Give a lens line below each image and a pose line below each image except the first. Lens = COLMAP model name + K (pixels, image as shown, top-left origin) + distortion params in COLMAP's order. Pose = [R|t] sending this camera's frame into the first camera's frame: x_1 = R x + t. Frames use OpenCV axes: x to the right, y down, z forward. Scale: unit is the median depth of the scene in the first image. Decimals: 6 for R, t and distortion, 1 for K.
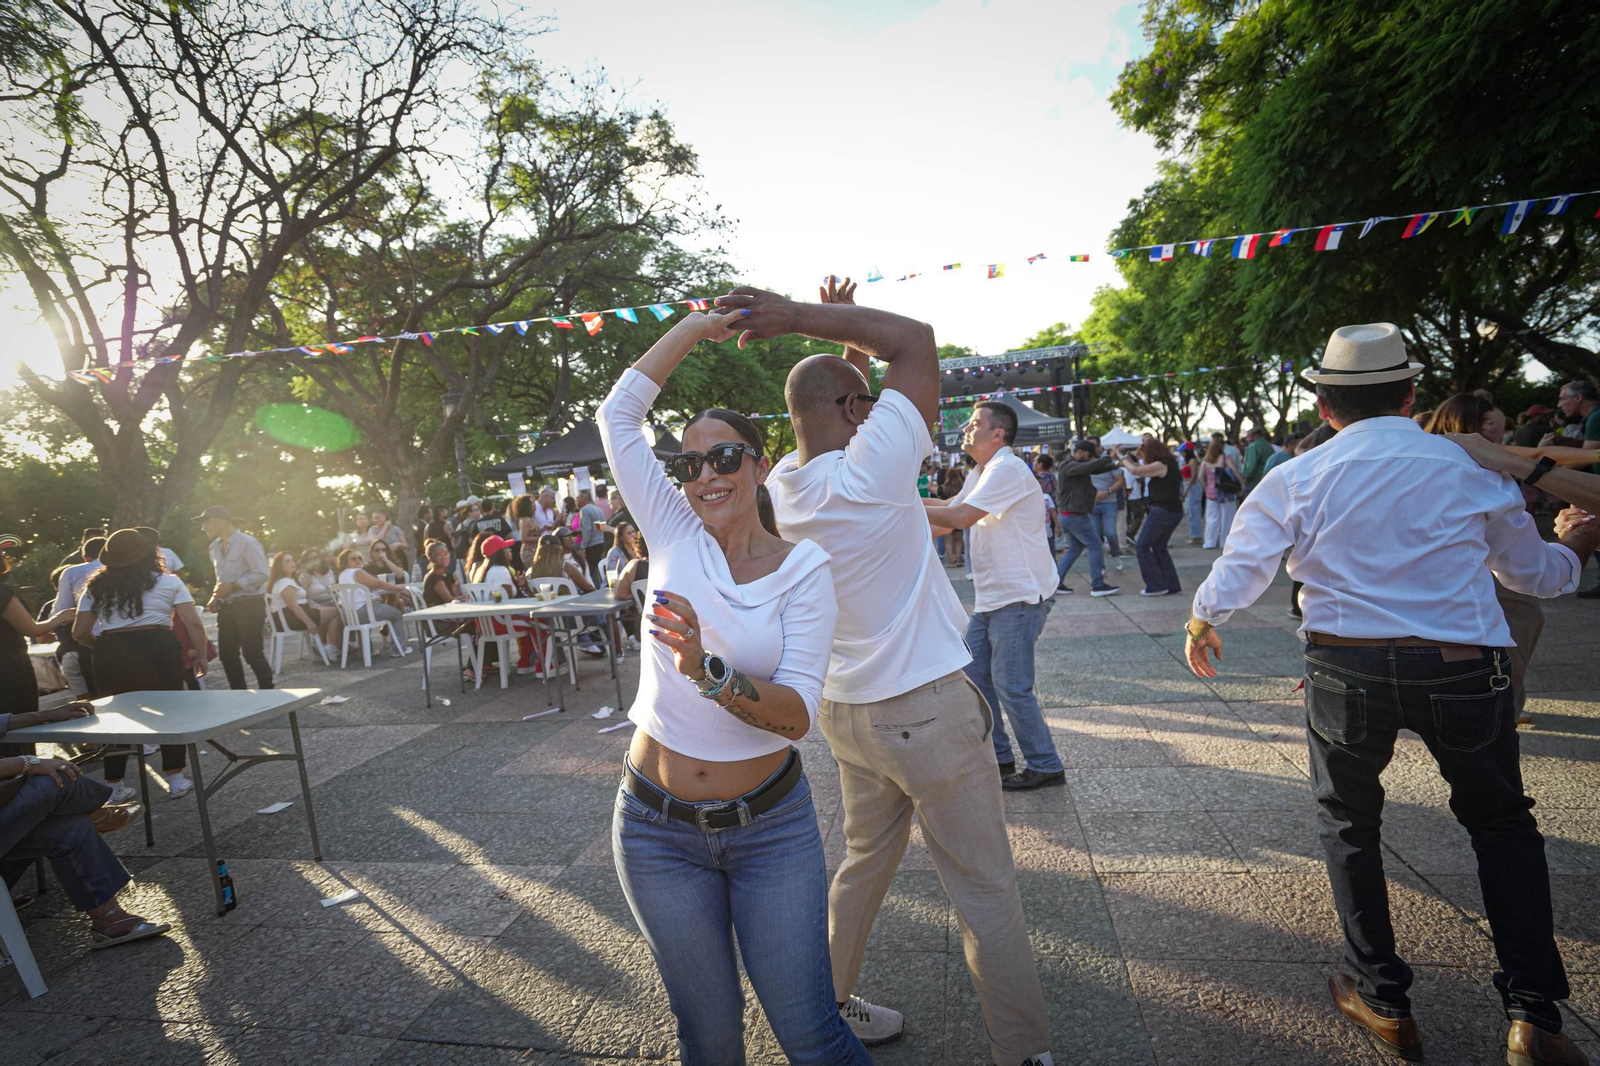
lens RADIAL K [[804.7, 0, 796.8], [0, 804.7, 540.2], [0, 0, 1]] dist [-0.033031, 0.011203]
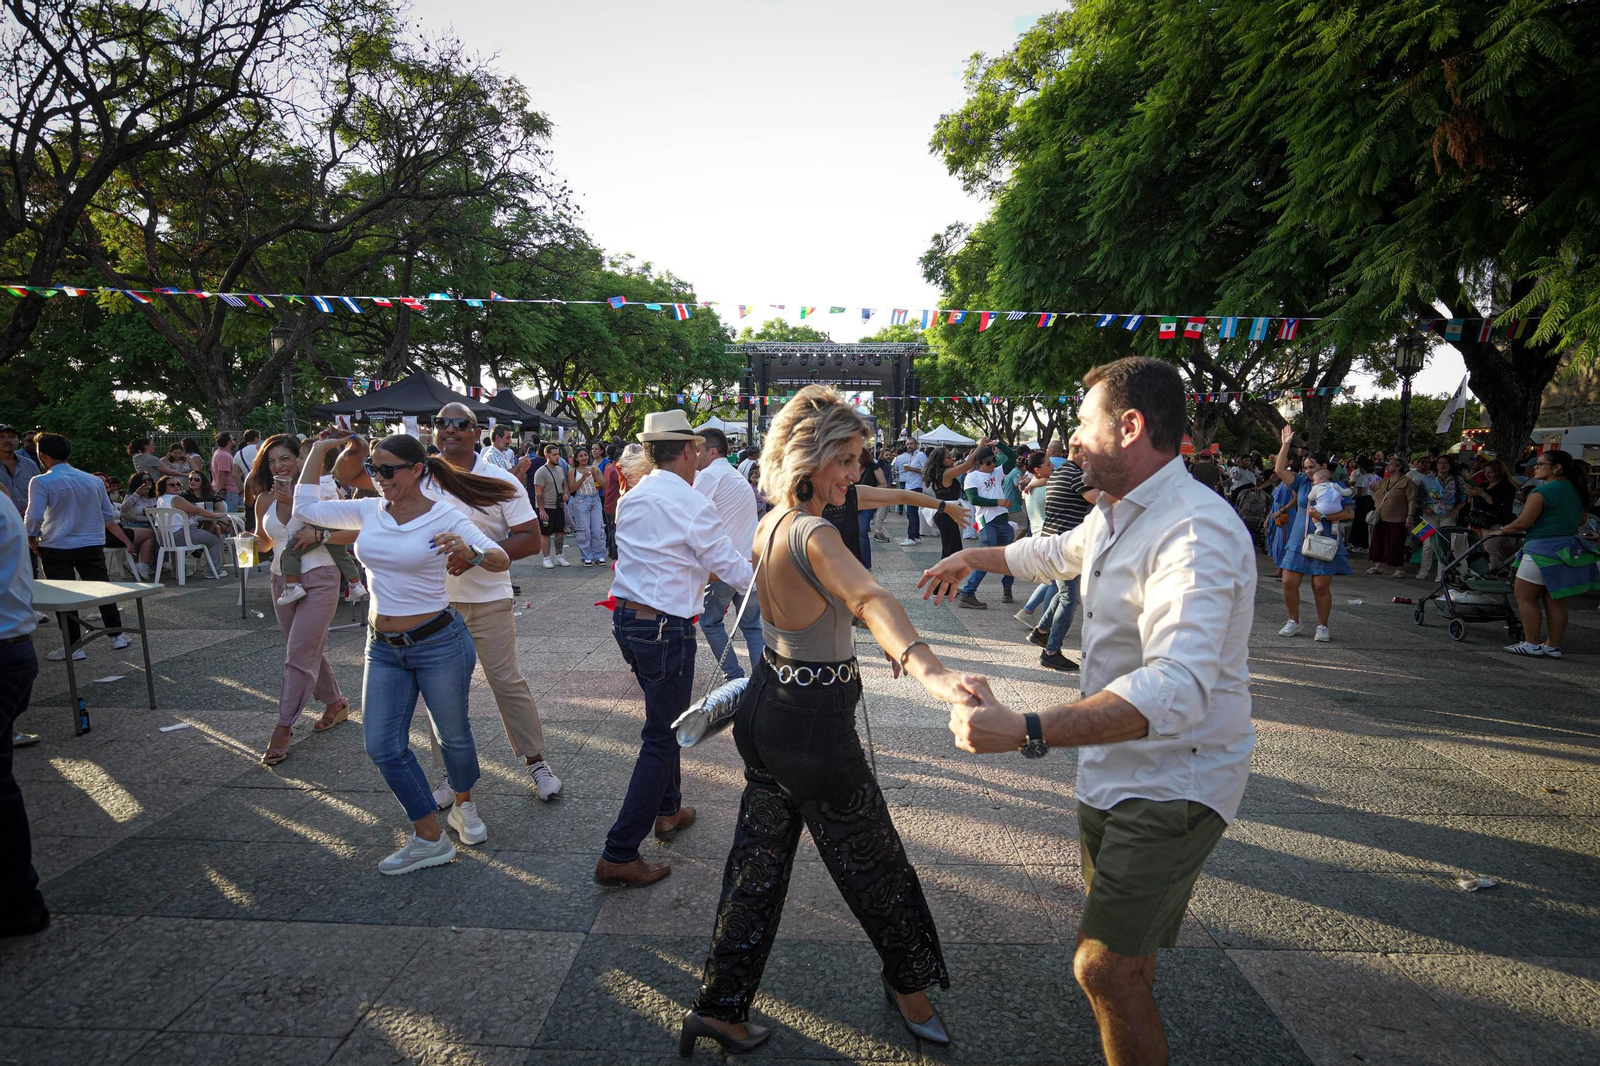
lens RADIAL K [[804.7, 0, 810.0], [0, 804.7, 541.9], [0, 0, 1]] dist [-0.033031, 0.011203]
pose [[0.978491, 0.075926, 0.191811, 0.046998], [-0.083788, 0.995930, 0.033199, -0.004438], [-0.188509, -0.048556, 0.980870, -0.114250]]
